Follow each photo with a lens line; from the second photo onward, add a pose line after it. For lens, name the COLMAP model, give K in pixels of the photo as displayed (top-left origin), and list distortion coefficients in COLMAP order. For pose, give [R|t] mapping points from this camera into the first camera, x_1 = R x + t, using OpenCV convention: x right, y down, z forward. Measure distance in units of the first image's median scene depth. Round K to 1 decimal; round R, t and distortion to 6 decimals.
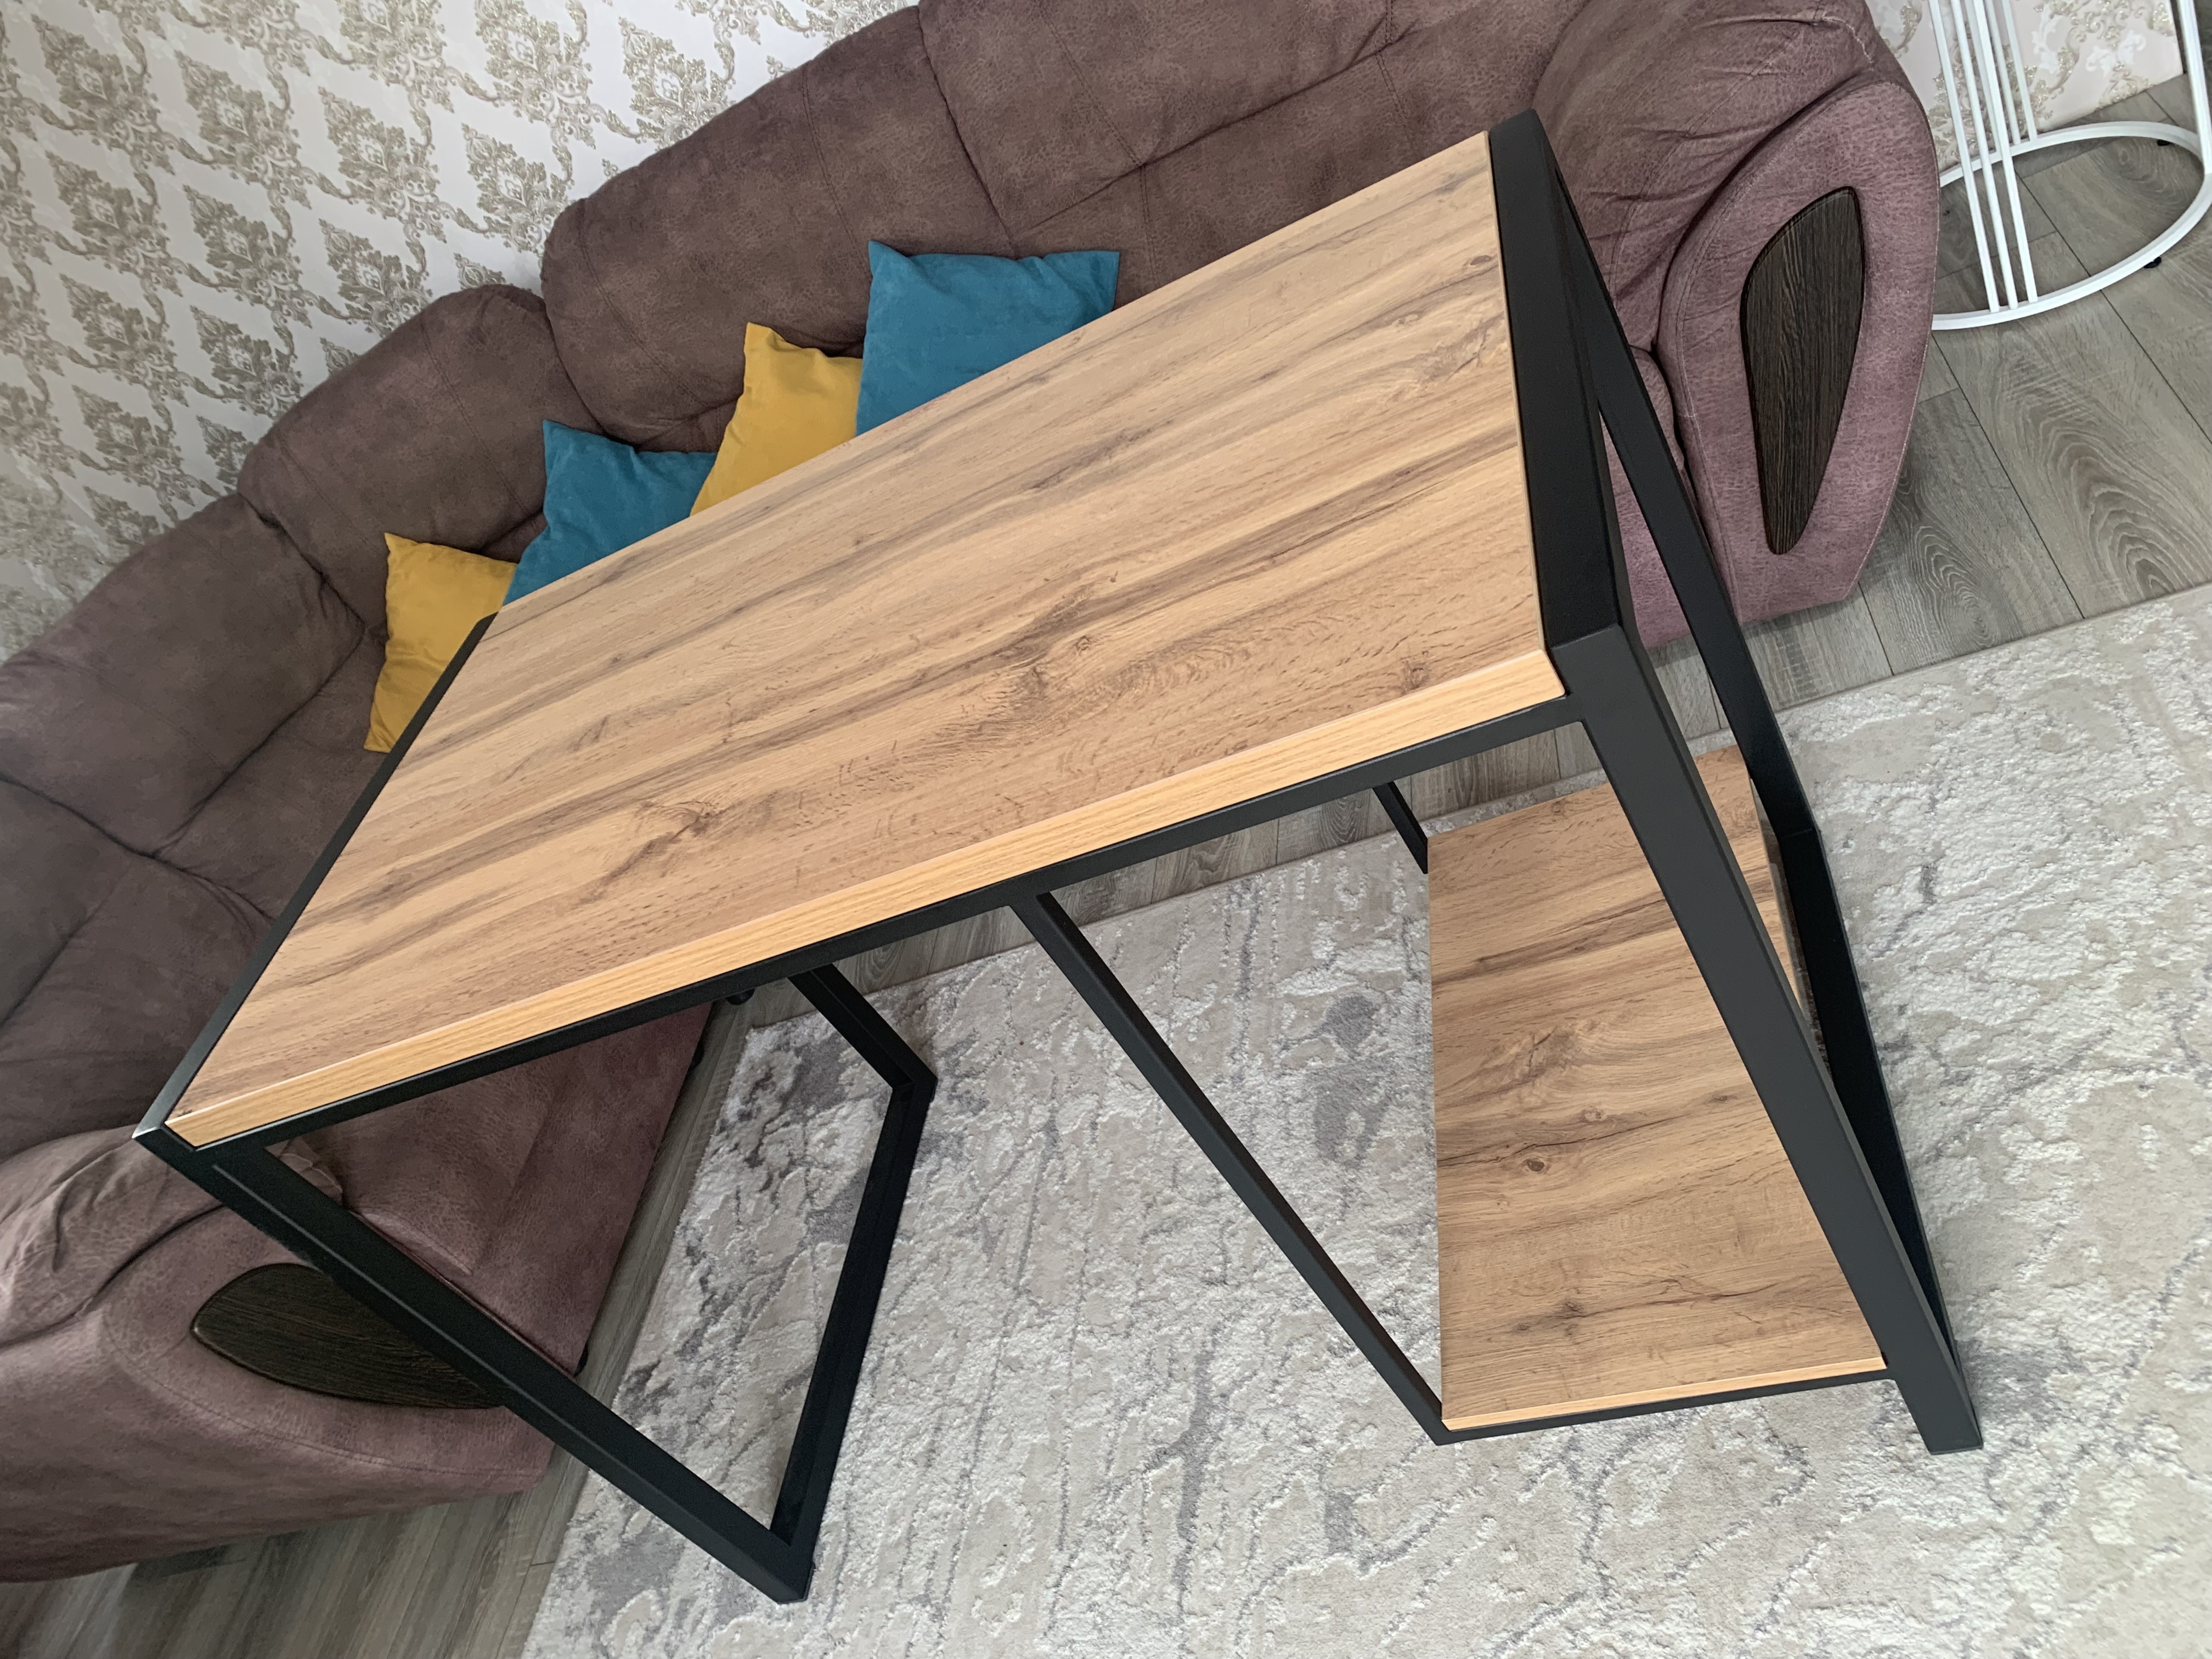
lens RADIAL K [[1691.5, 0, 1087.6], [0, 1691.5, 817.2], [0, 0, 1]] dist [0.009082, 0.004370]
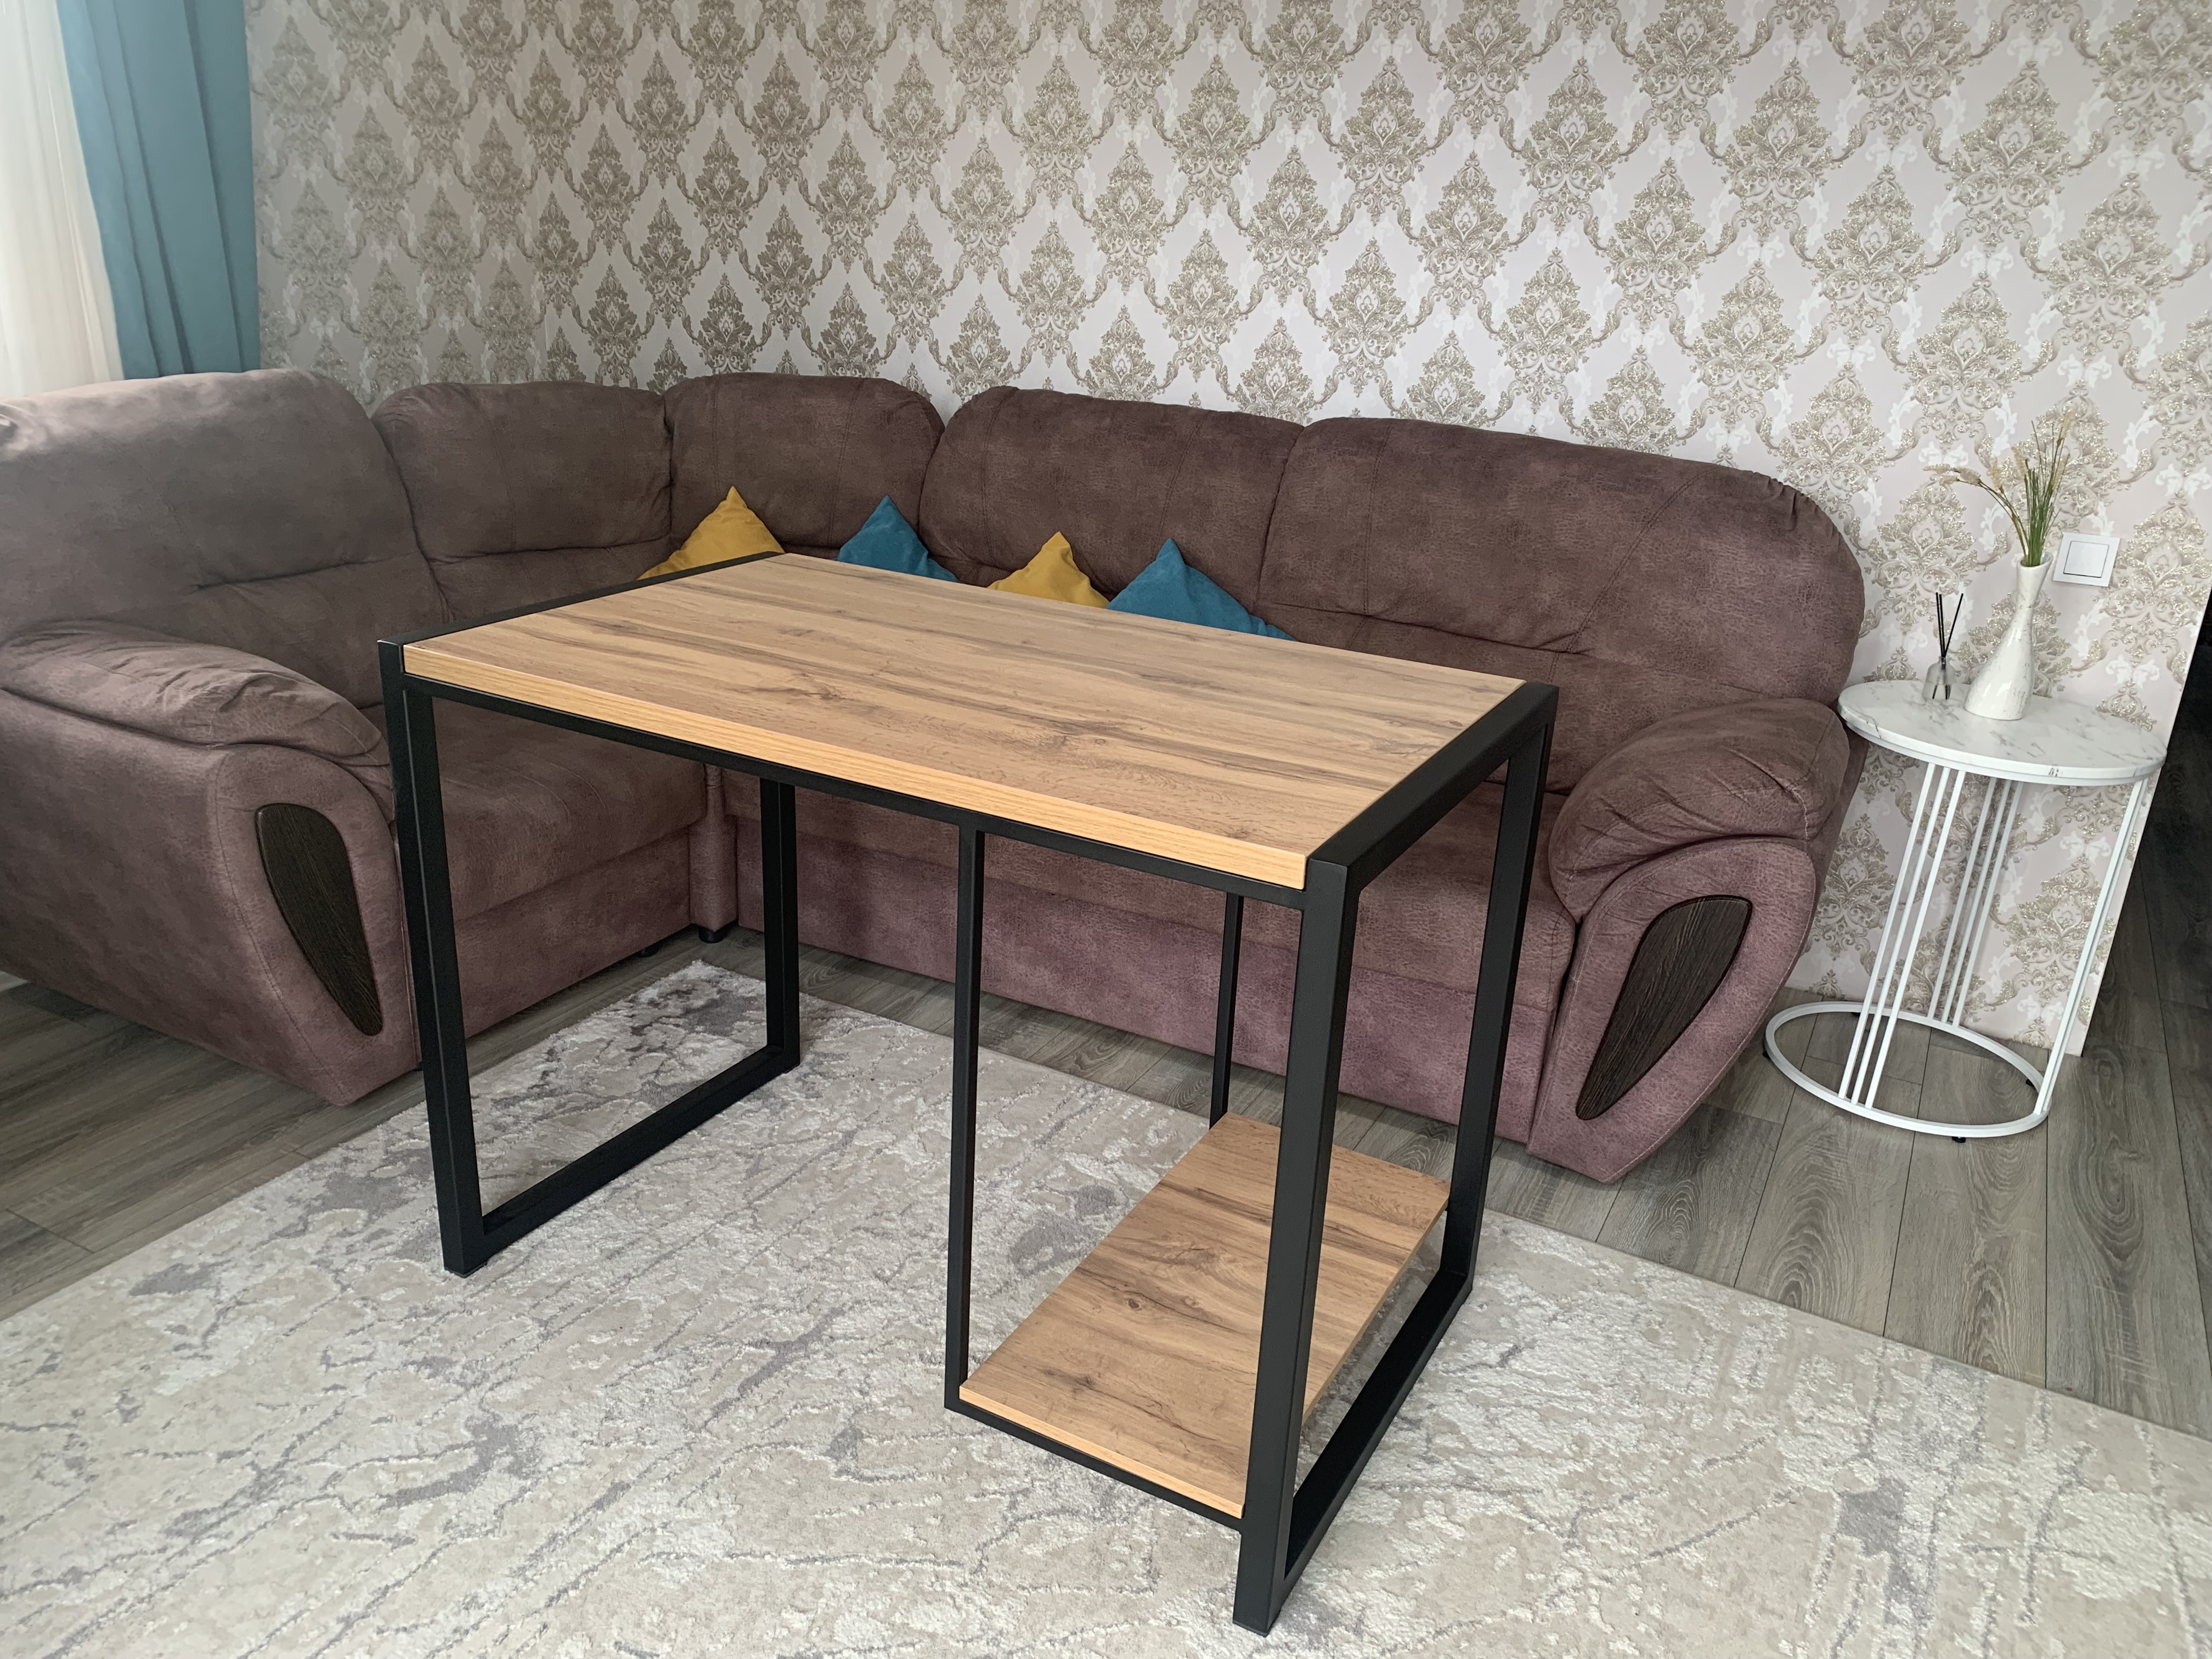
lens RADIAL K [[1693.6, 0, 1104.9], [0, 1693.6, 825.8], [0, 0, 1]] dist [0.010872, 0.001256]
pose [[0.789795, 0.606811, -0.089467, 0.134936], [-0.611490, 0.767538, -0.192264, 0.182534], [-0.047999, 0.206558, 0.977256, -0.365143]]
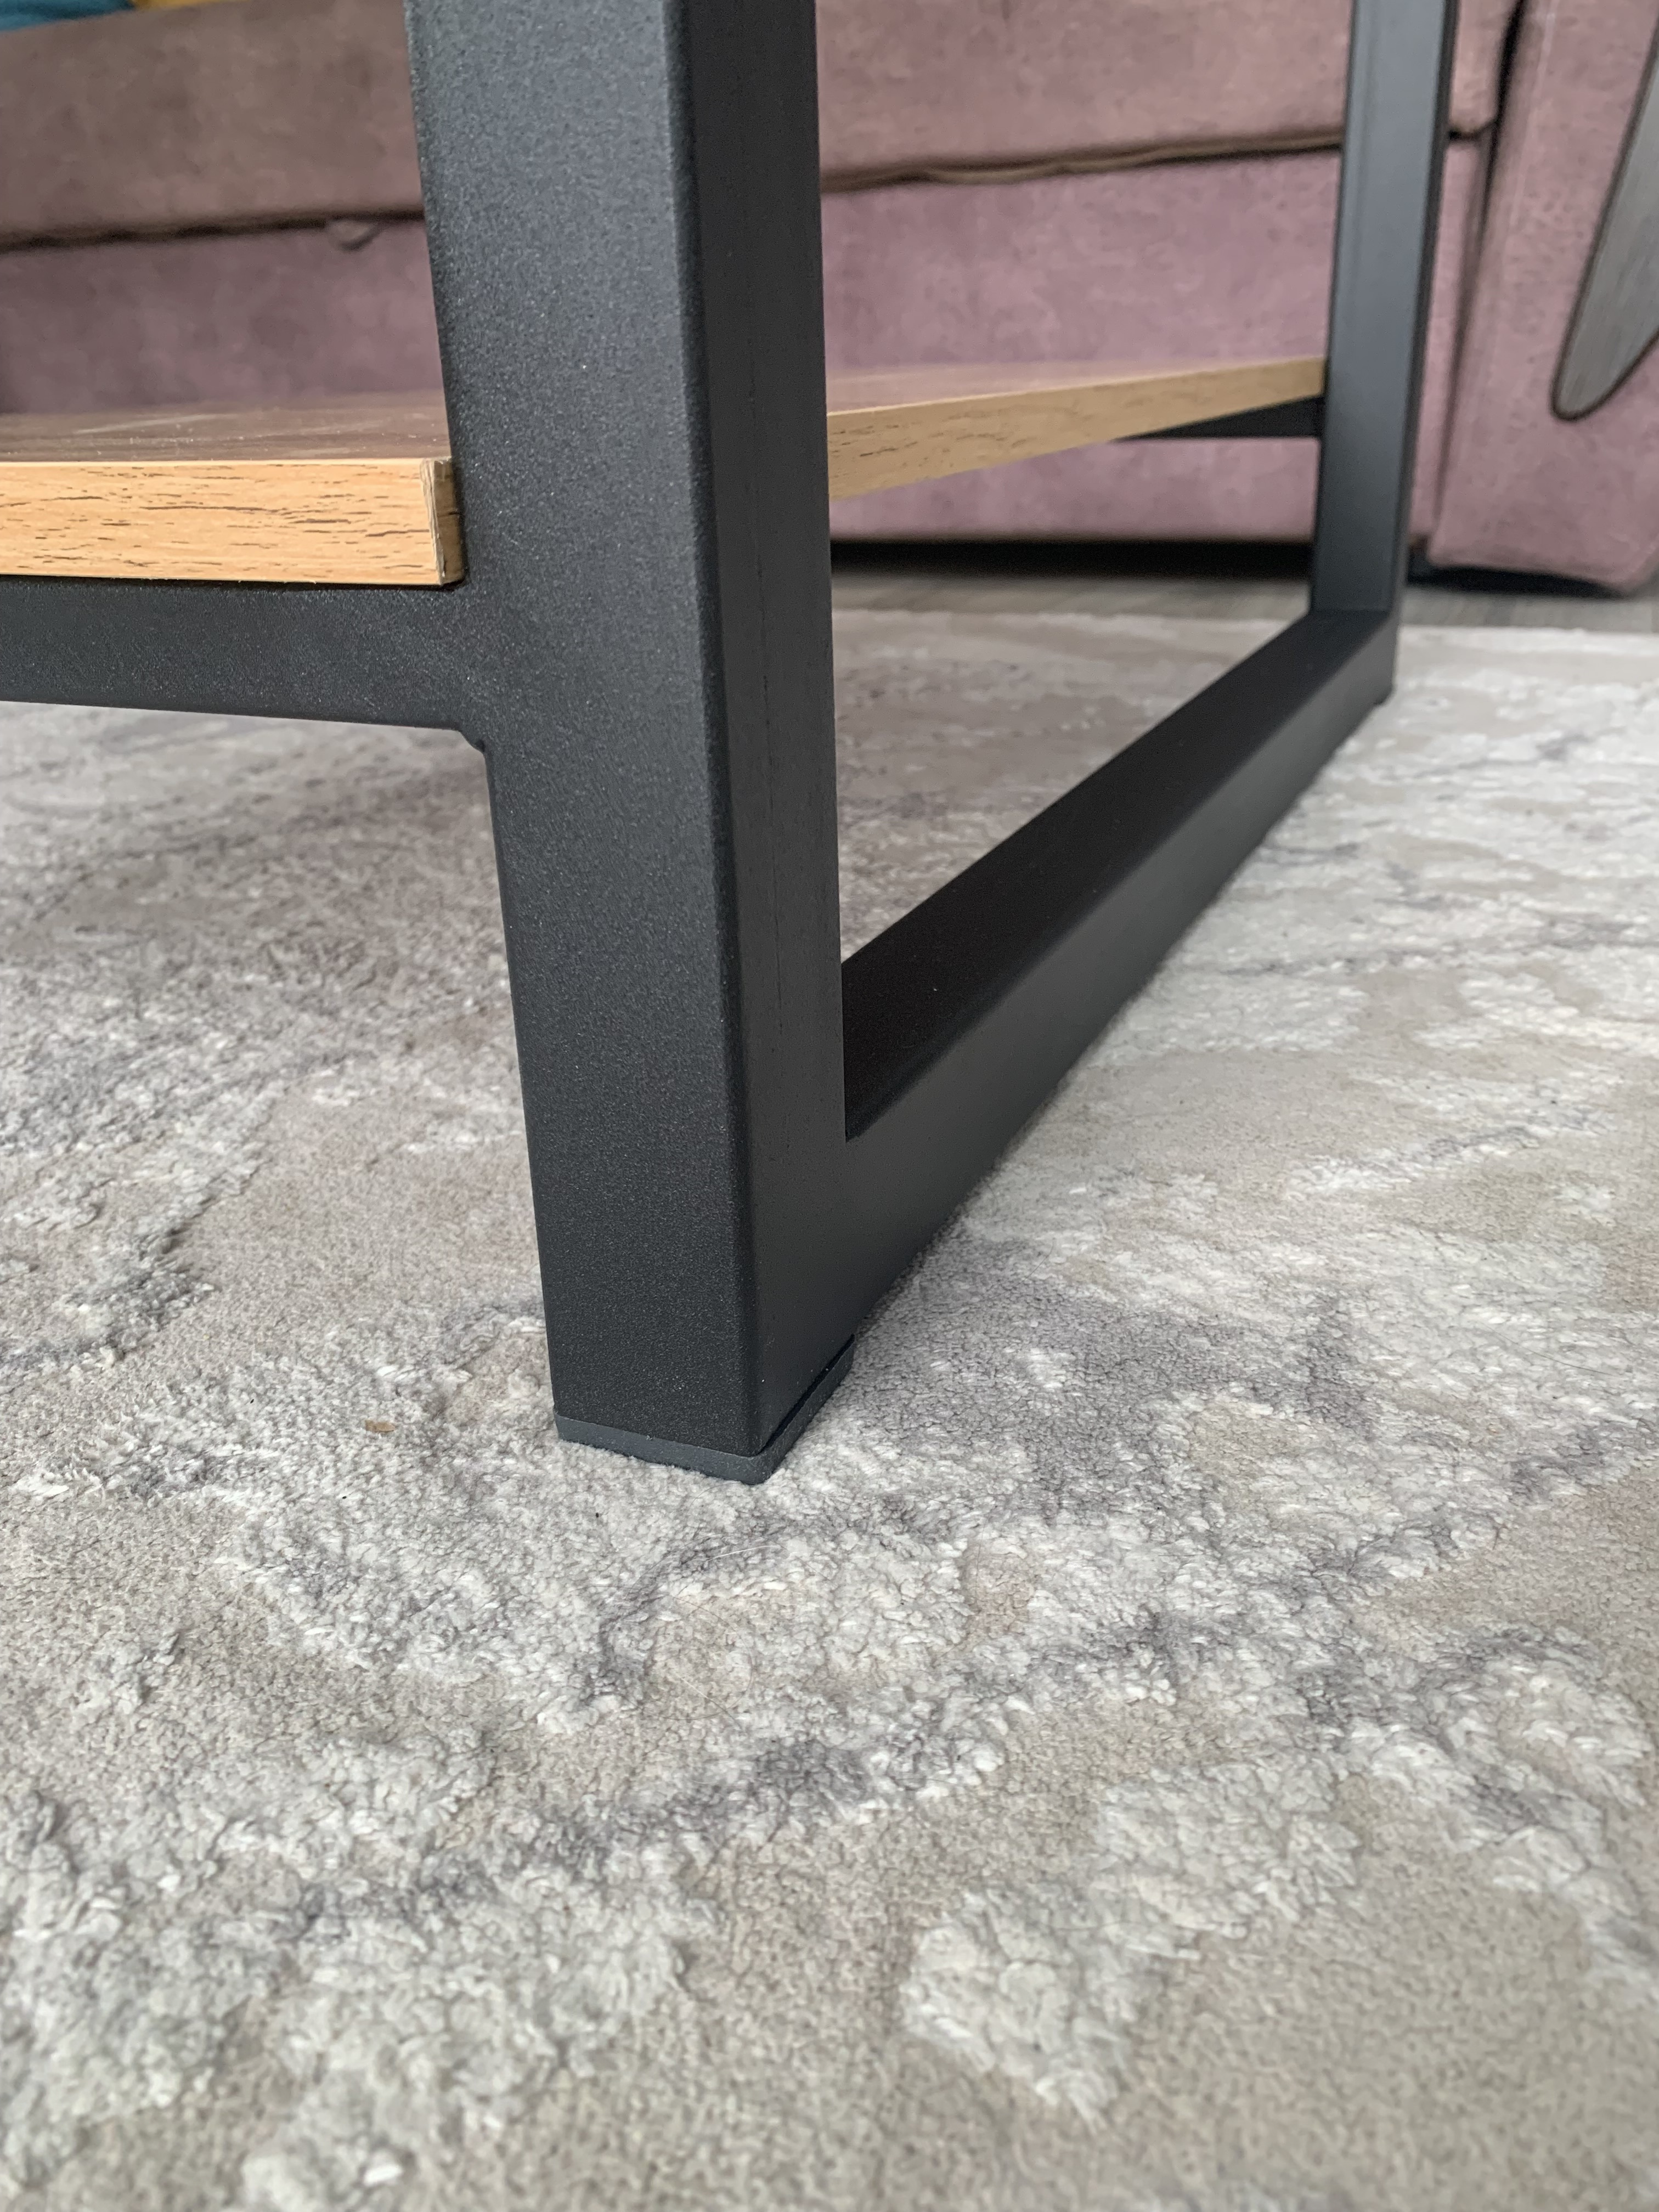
lens RADIAL K [[1718.6, 0, 838.1], [0, 1718.6, 1101.9], [0, 0, 1]] dist [0.000578, -0.002538]
pose [[0.850998, 0.524748, -0.021039, 0.436531], [-0.519914, 0.836152, -0.174754, 0.308135], [-0.074109, 0.159654, 0.984387, 0.666376]]
